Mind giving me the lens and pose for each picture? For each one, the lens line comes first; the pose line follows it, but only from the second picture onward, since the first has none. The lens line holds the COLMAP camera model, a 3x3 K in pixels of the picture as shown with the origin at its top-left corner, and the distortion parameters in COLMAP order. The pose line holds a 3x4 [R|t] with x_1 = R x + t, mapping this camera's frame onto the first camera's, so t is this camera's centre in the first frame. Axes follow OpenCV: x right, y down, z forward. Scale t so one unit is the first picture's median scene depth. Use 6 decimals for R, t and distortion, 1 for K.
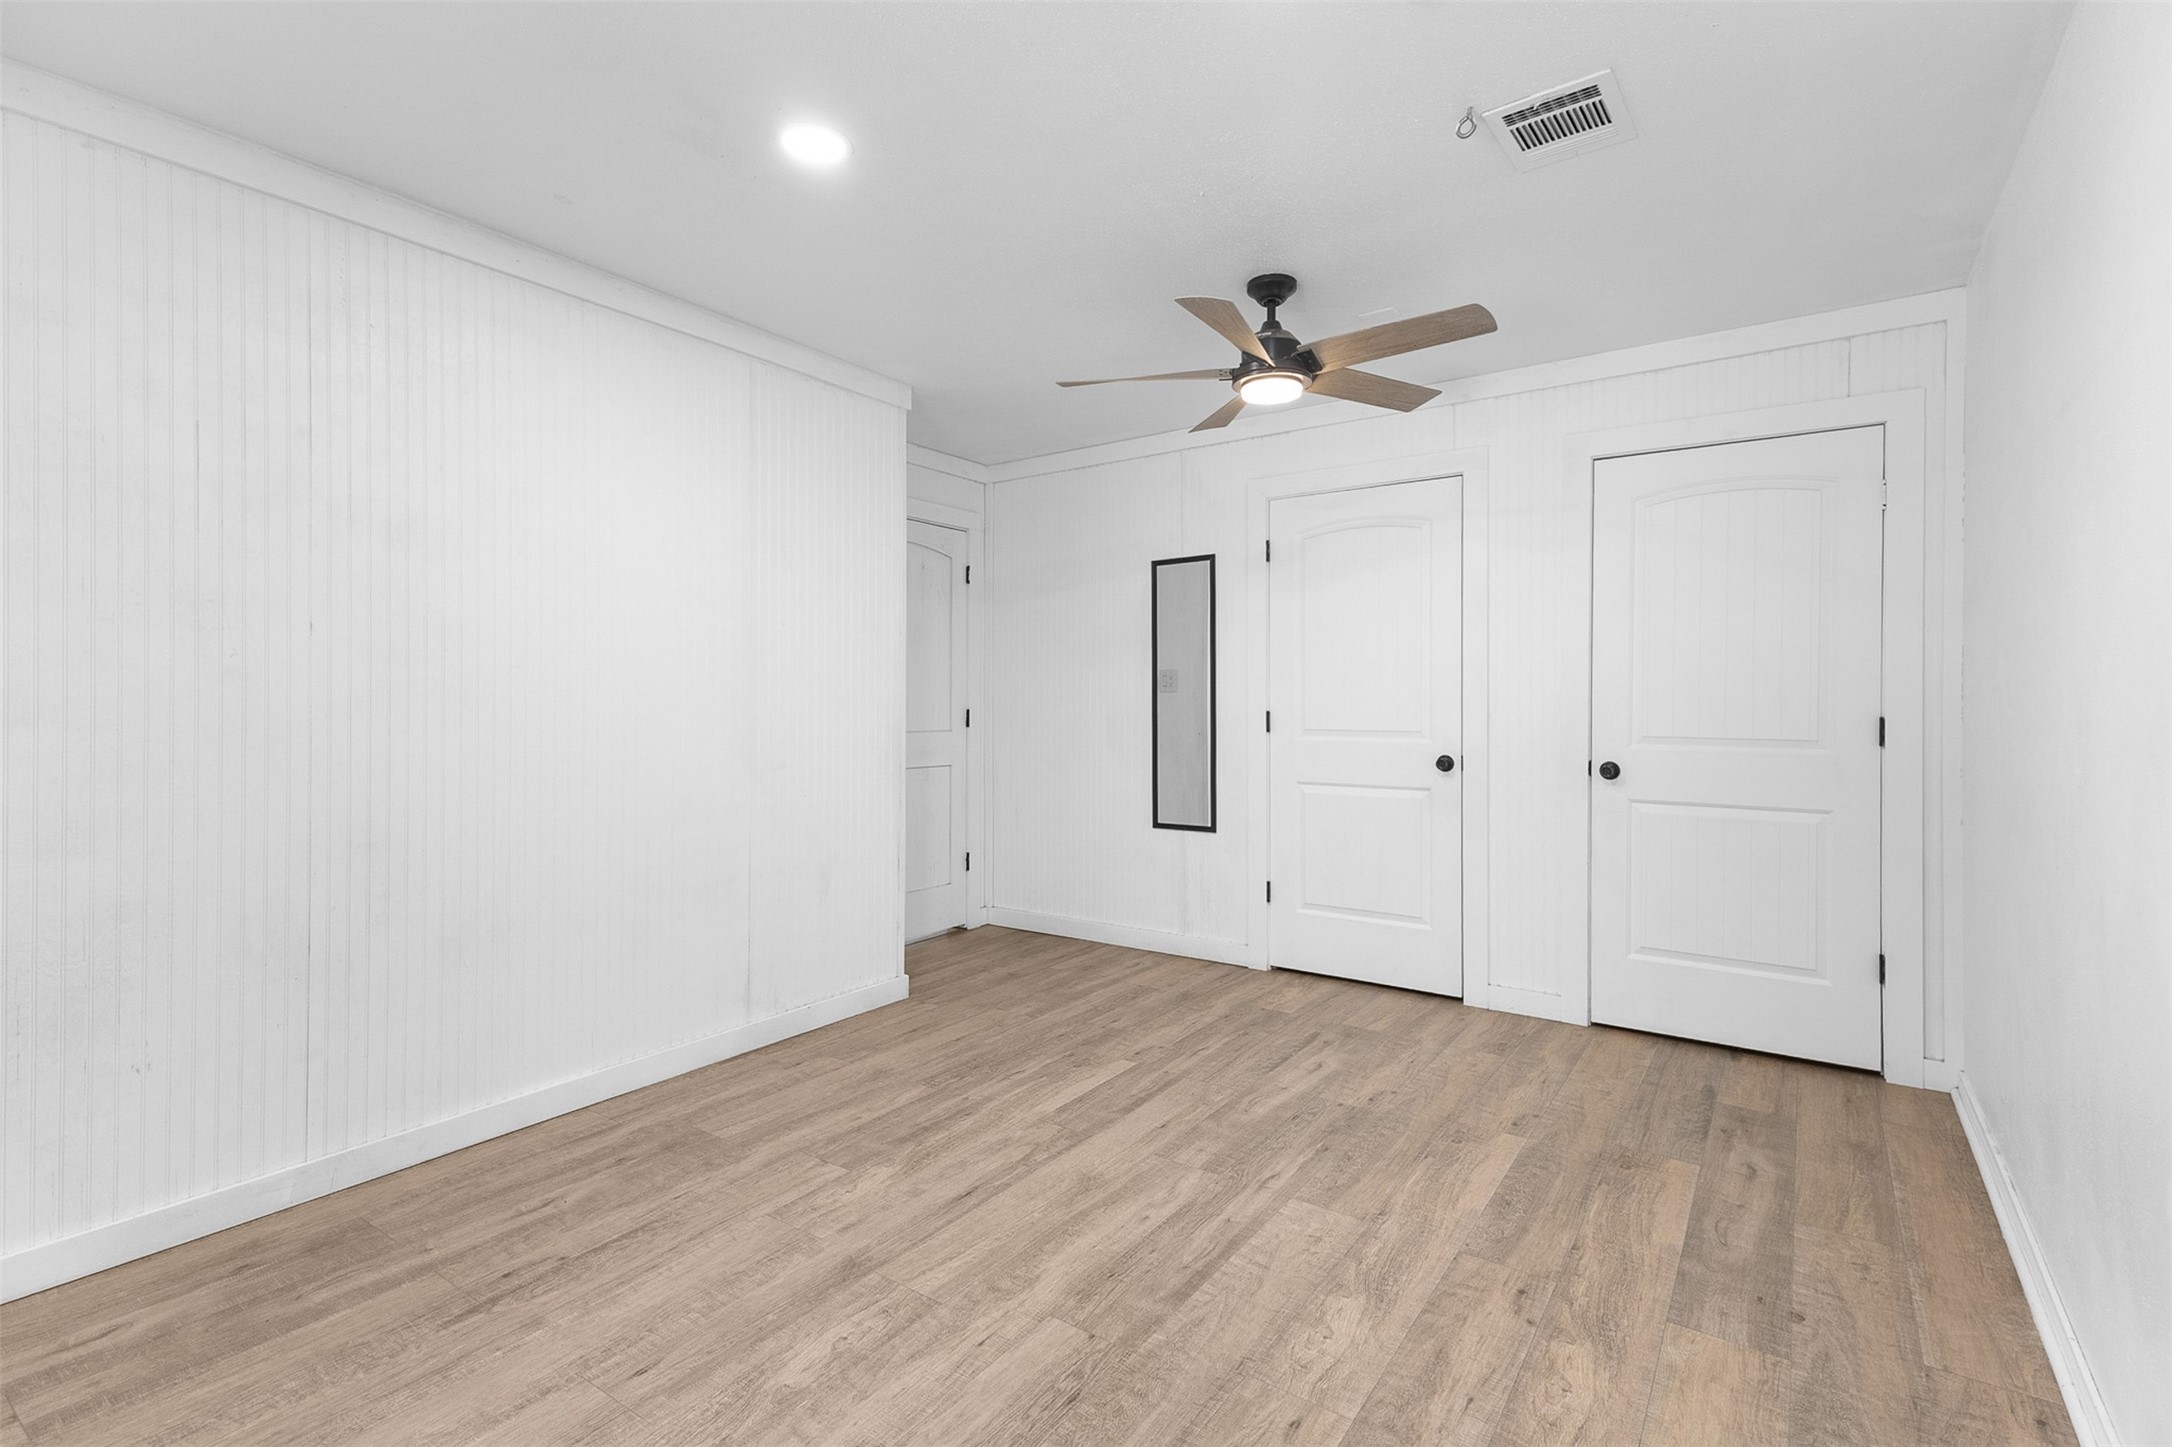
lens RADIAL K [[1018.8, 0, 1095.1], [0, 1018.8, 697.6], [0, 0, 1]] dist [0.021885, -0.001120]
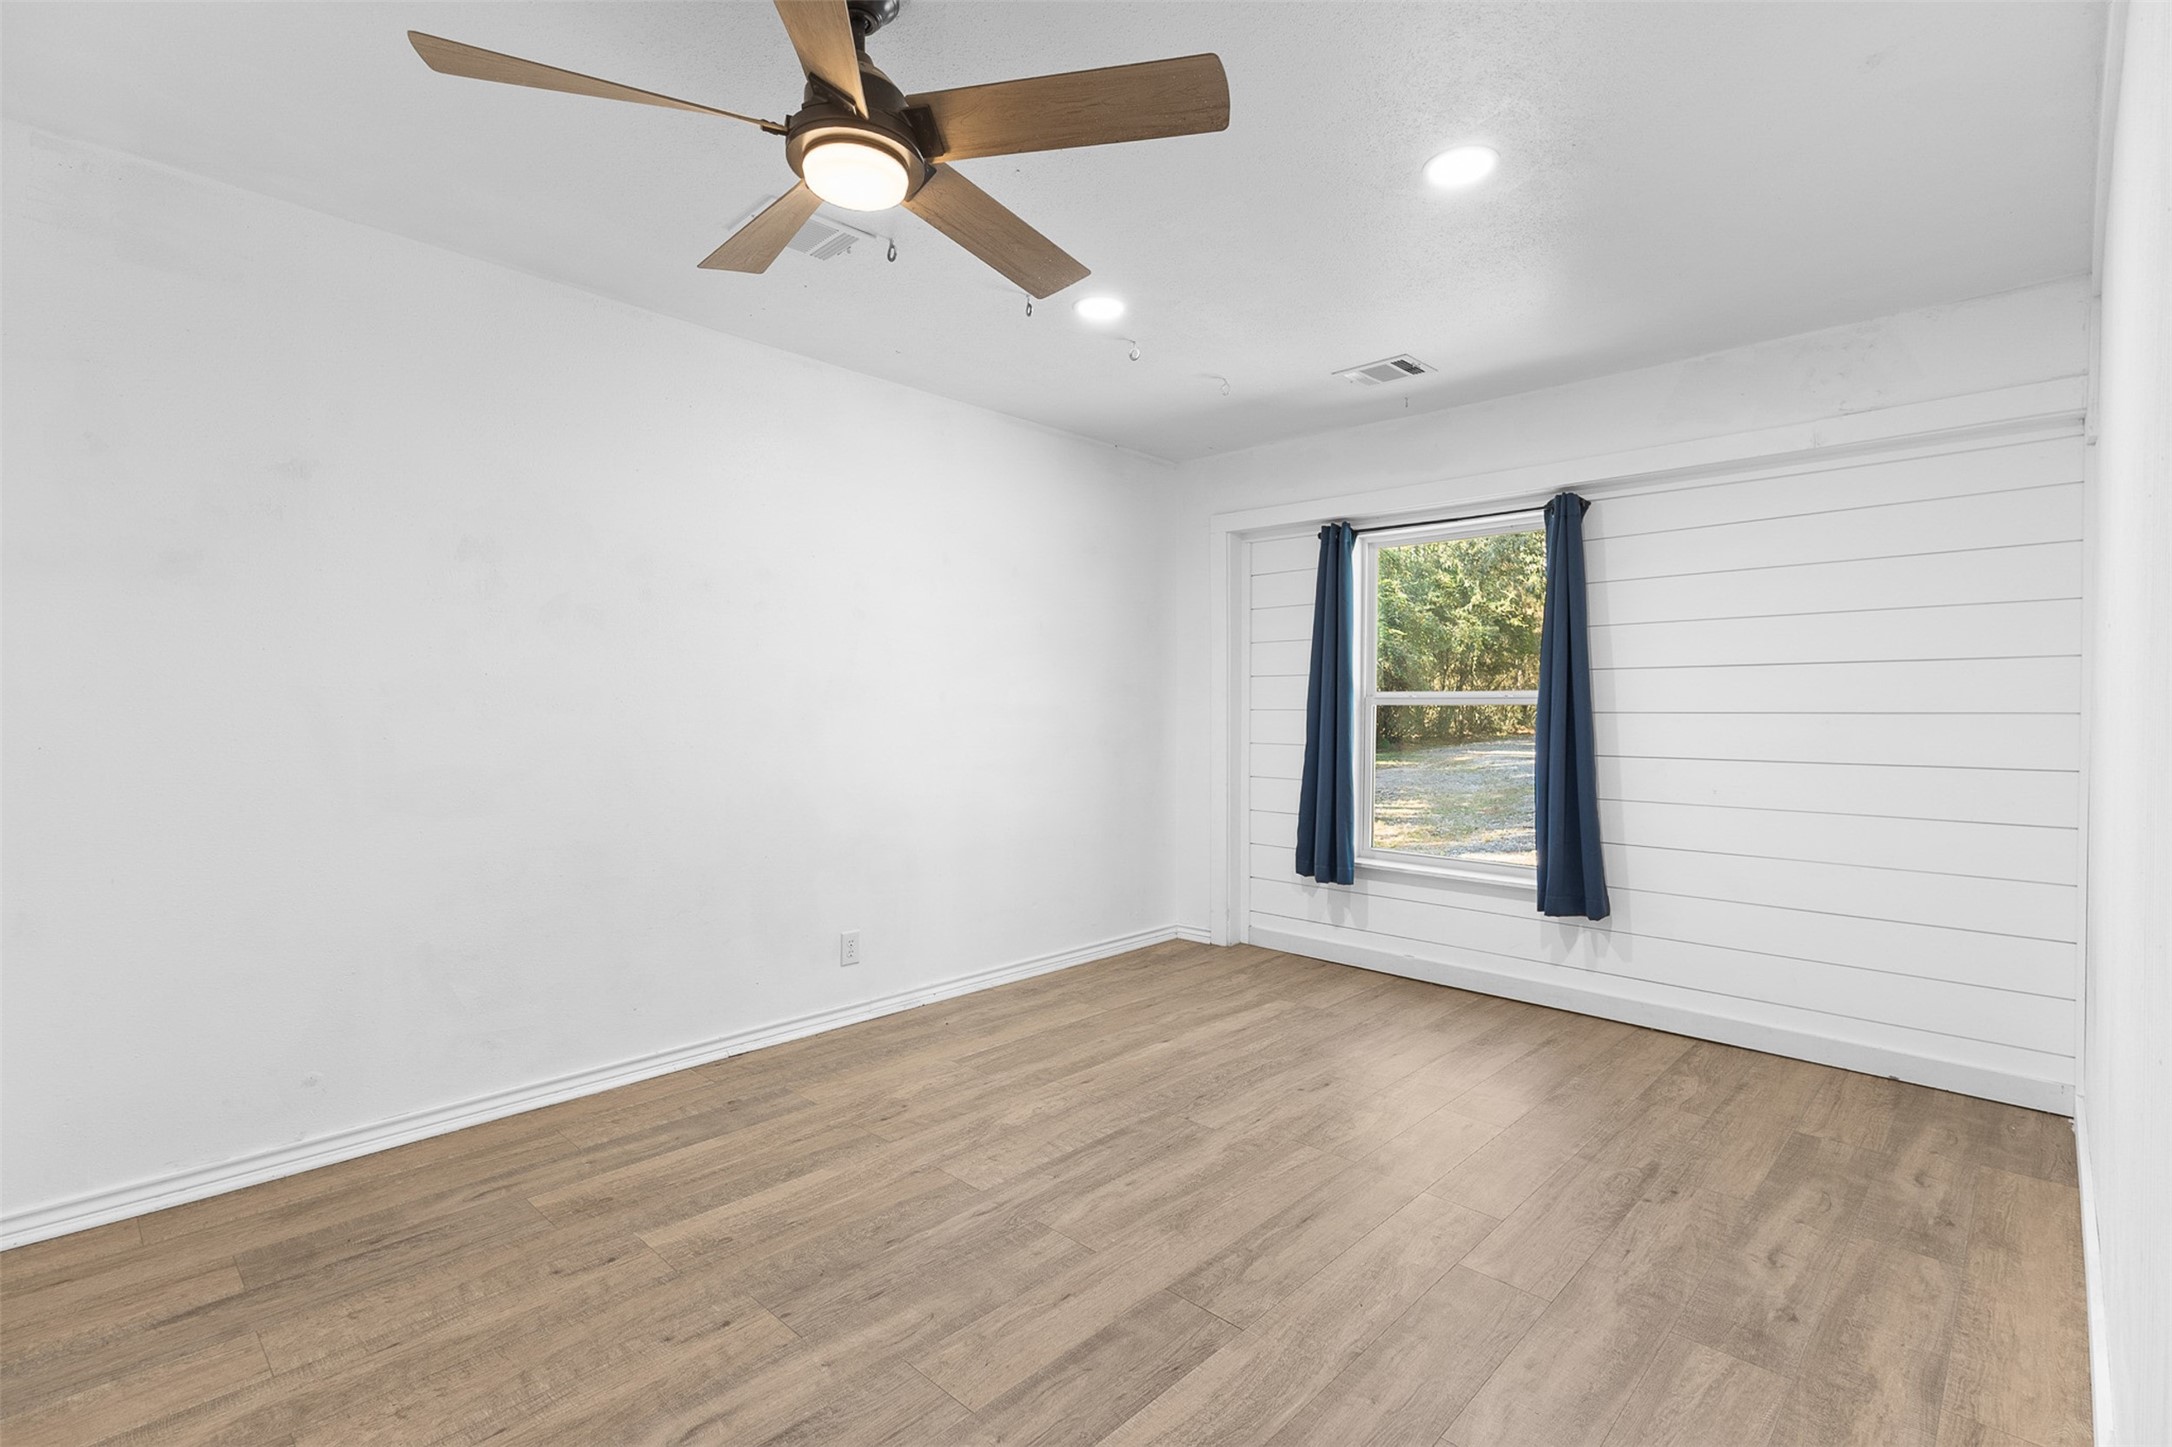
lens RADIAL K [[1018.8, 0, 1095.1], [0, 1018.8, 697.6], [0, 0, 1]] dist [0.021885, -0.001120]
pose [[-0.989990, -0.003837, 0.141086, -0.062785], [-0.005871, 0.999885, -0.013998, 0.006354], [-0.141016, -0.014686, -0.989898, 1.977636]]
